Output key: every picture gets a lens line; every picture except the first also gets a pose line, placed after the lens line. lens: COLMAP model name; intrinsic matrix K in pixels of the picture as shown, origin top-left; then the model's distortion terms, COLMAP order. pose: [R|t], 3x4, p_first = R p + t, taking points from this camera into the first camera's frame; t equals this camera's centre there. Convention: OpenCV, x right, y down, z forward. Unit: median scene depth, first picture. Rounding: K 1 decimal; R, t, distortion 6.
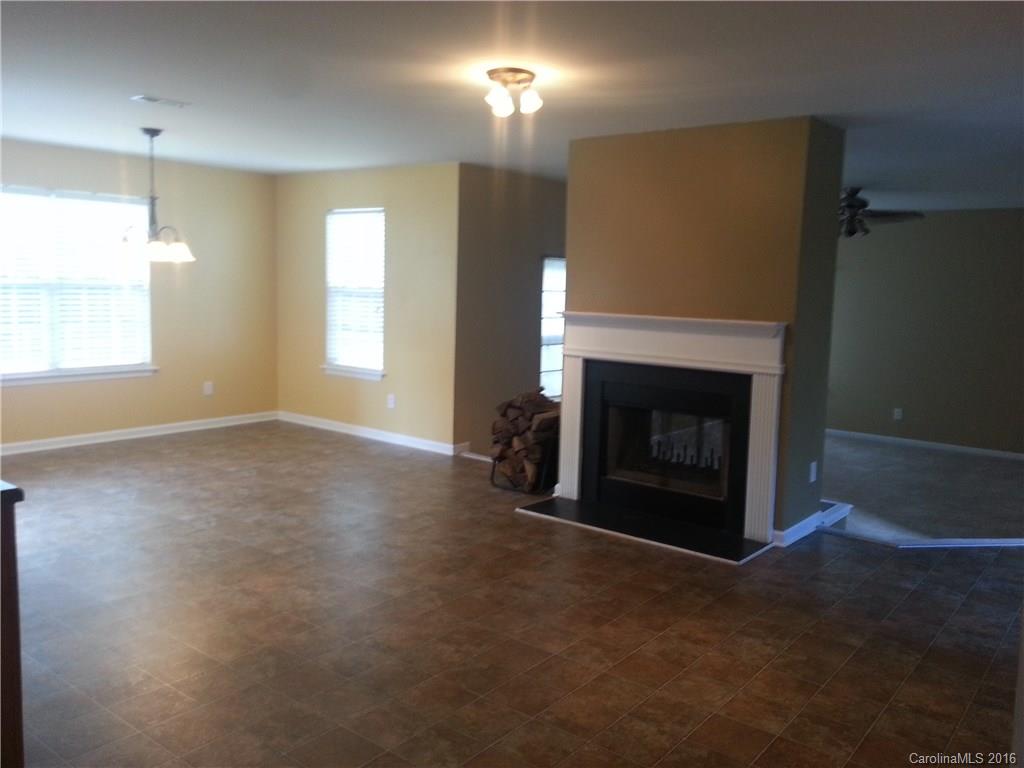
lens RADIAL K [[850.6, 0, 503.4], [0, 850.6, 382.8], [0, 0, 1]] dist [0.004782, 0.006114]
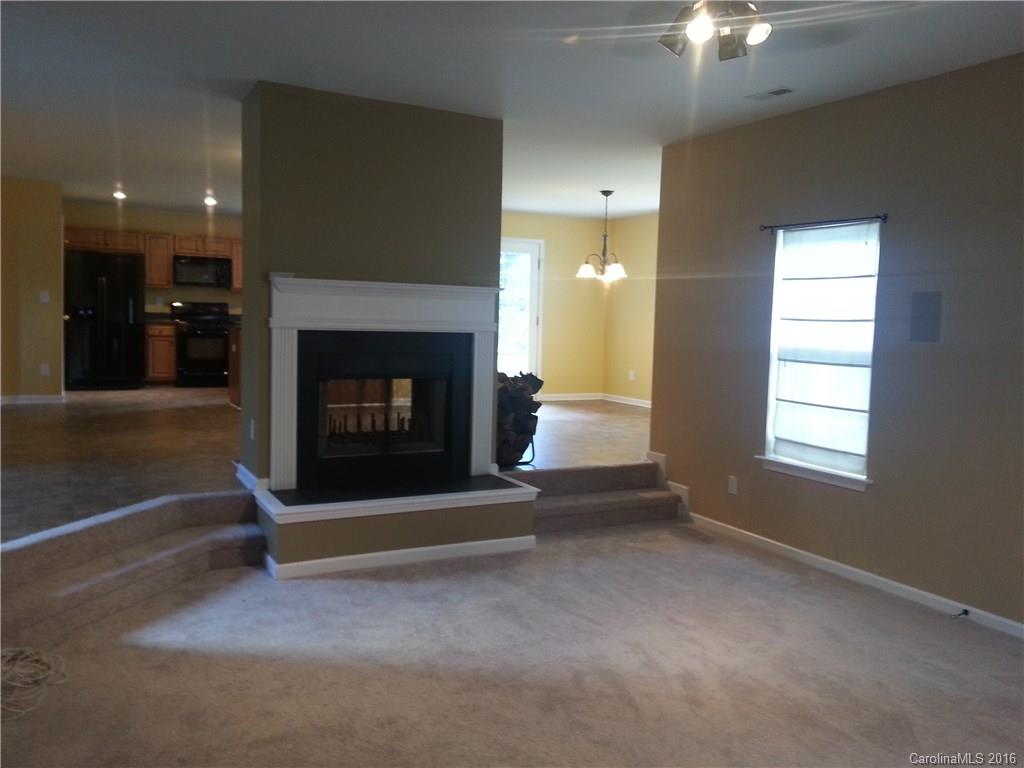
lens RADIAL K [[850.6, 0, 503.4], [0, 850.6, 382.8], [0, 0, 1]] dist [0.004782, 0.006114]
pose [[-0.398394, 0.044446, -0.916137, 1.641266], [-0.140197, 0.984137, 0.108711, -0.152601], [0.906437, 0.171750, -0.385843, 2.259549]]
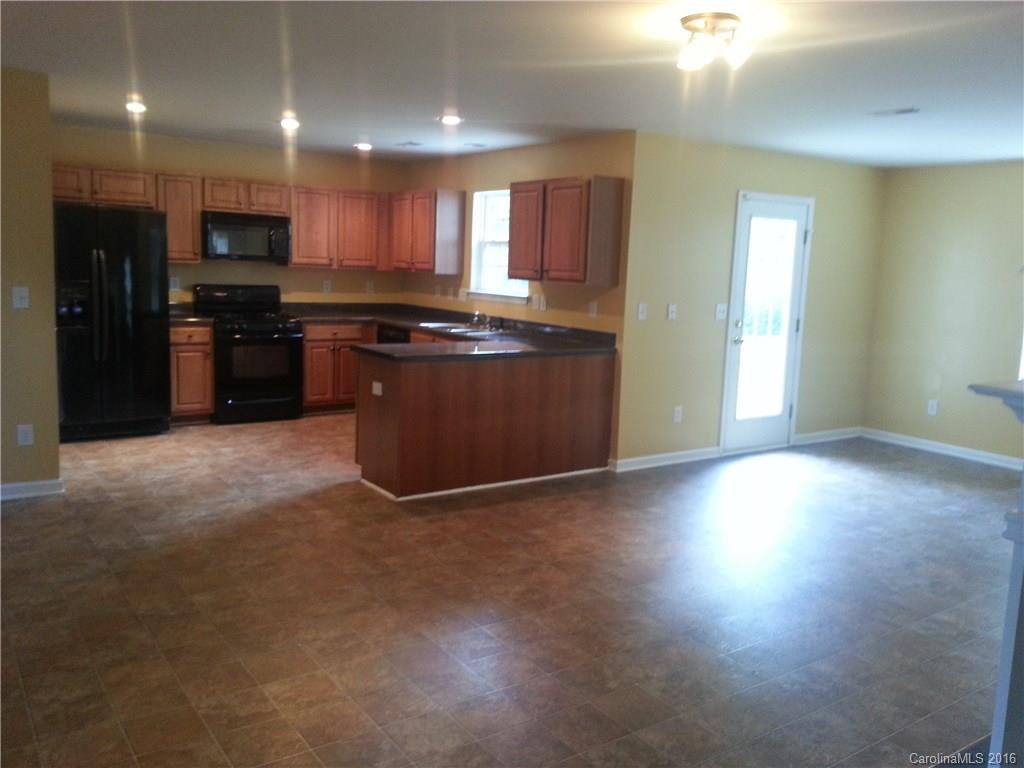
lens RADIAL K [[850.6, 0, 503.4], [0, 850.6, 382.8], [0, 0, 1]] dist [0.004782, 0.006114]
pose [[-0.296324, 0.105628, -0.949229, 1.036529], [-0.153874, 0.975602, 0.156598, -0.134699], [0.942611, 0.192465, -0.272840, 1.310459]]
